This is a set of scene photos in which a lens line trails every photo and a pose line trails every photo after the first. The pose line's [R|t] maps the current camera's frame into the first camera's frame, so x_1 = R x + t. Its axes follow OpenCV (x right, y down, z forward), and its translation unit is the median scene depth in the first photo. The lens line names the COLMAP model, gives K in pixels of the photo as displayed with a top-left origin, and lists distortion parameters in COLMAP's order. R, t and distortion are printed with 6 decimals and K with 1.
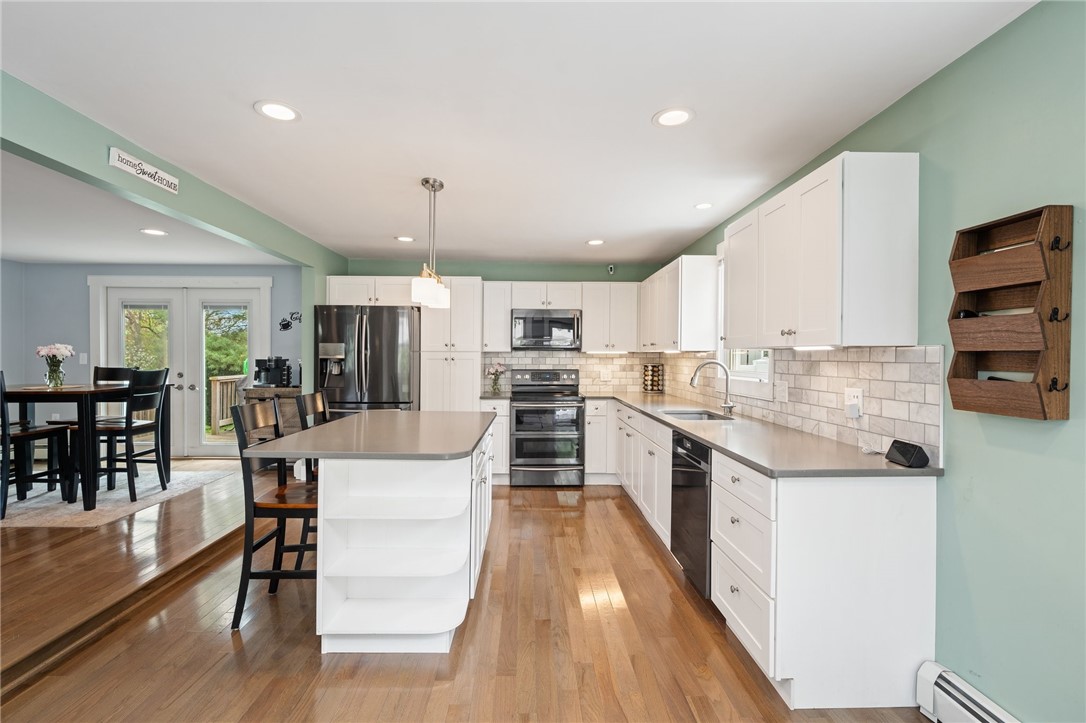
lens RADIAL K [[509.2, 0, 553.7], [0, 509.2, 361.4], [0, 0, 1]] dist [0.004675, -0.000738]
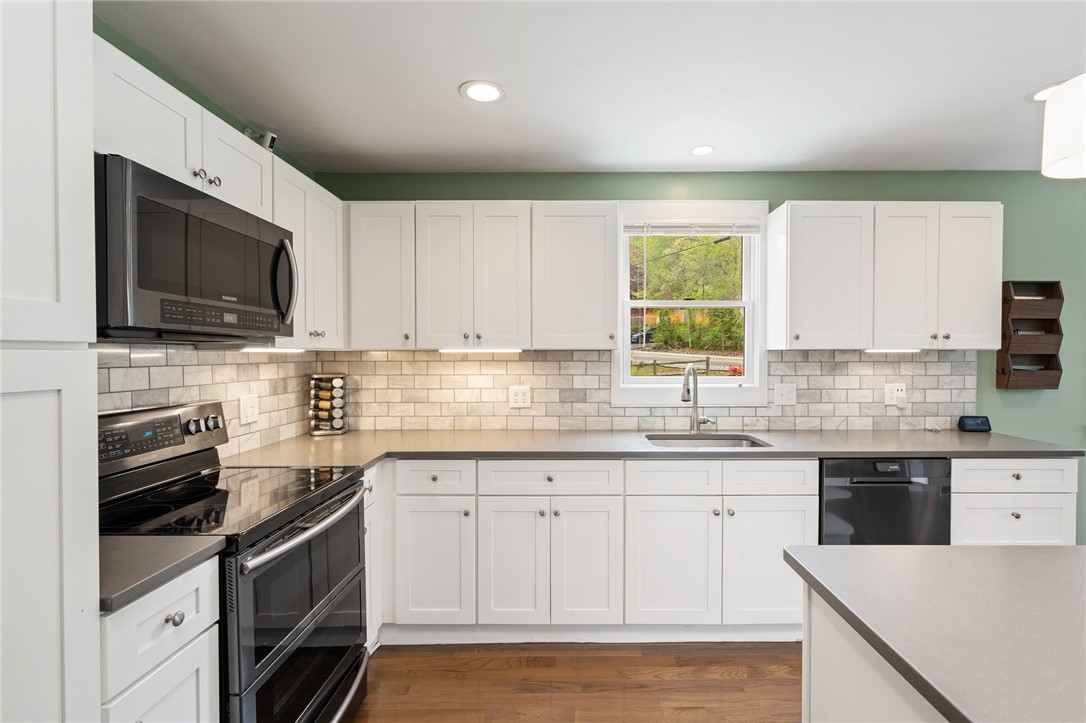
lens RADIAL K [[509.2, 0, 539.7], [0, 509.2, 359.7], [0, 0, 1]] dist [0.004675, -0.000738]
pose [[0.041602, -0.012417, 0.999057, -0.624361], [0.012636, 0.999849, 0.011901, -0.027927], [-0.999054, 0.012129, 0.041752, 1.663102]]
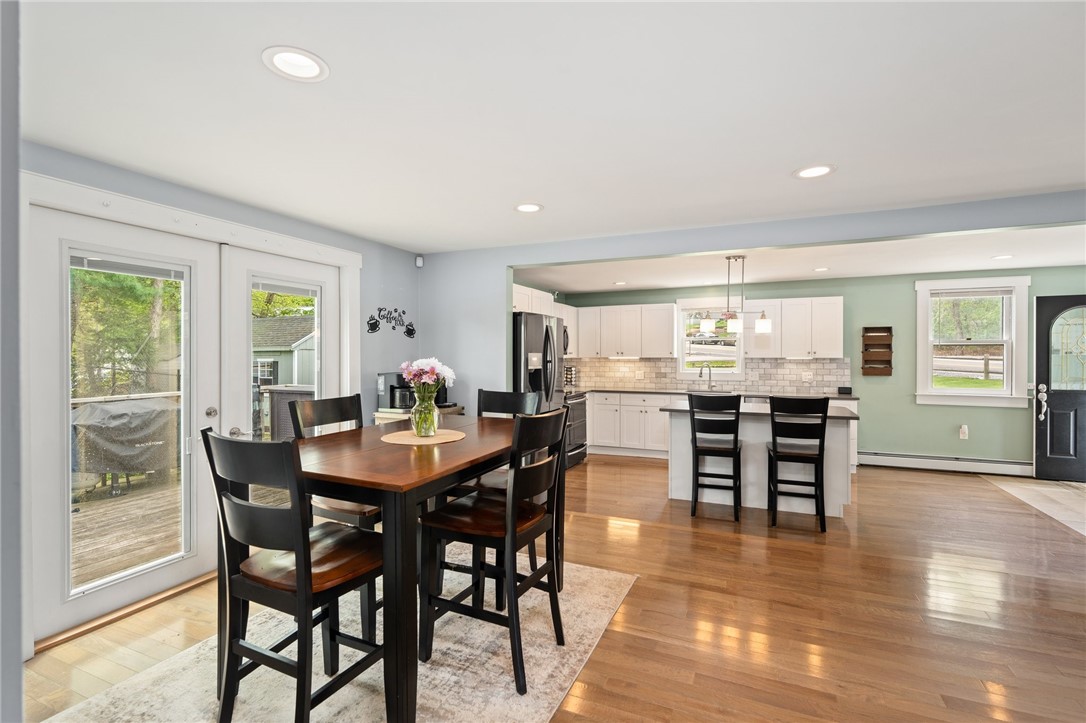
lens RADIAL K [[509.2, 0, 501.3], [0, 509.2, 362.3], [0, 0, 1]] dist [0.004675, -0.000738]
pose [[0.443046, -0.017239, 0.896333, -2.489587], [0.012809, 0.999835, 0.012898, -0.056554], [-0.896407, 0.005767, 0.443194, 1.168507]]
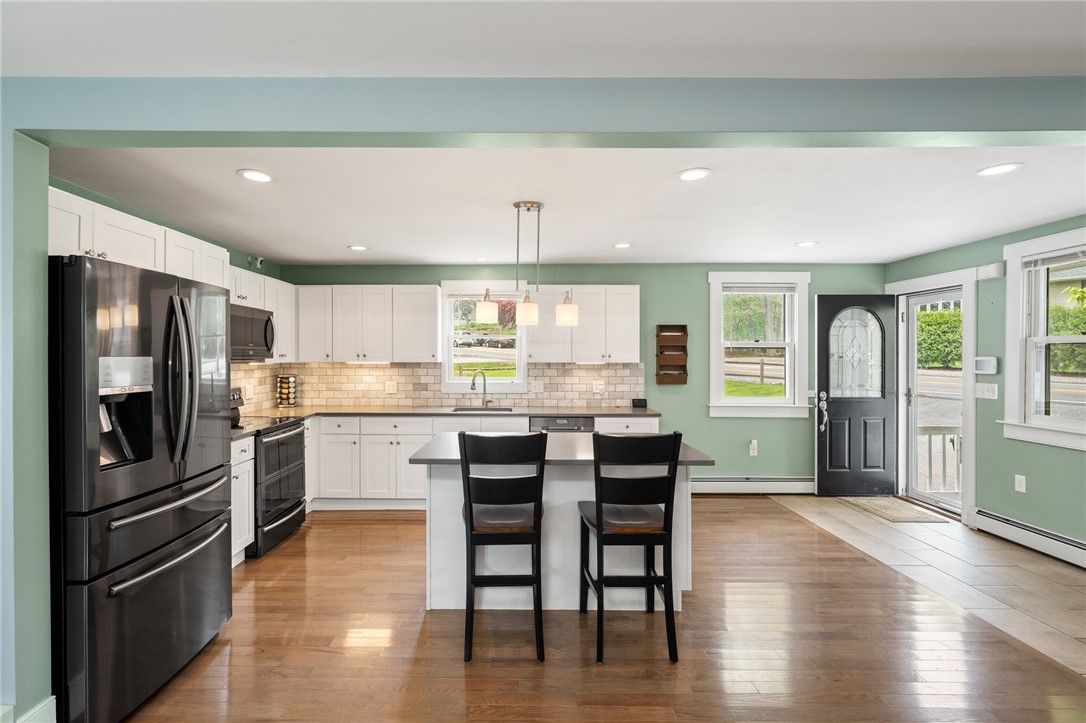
lens RADIAL K [[509.2, 0, 484.2], [0, 509.2, 359.3], [0, 0, 1]] dist [0.004675, -0.000738]
pose [[0.049160, -0.010669, 0.998734, -1.529888], [0.010198, 0.999896, 0.010180, -0.063976], [-0.998739, 0.009685, 0.049264, 1.280164]]
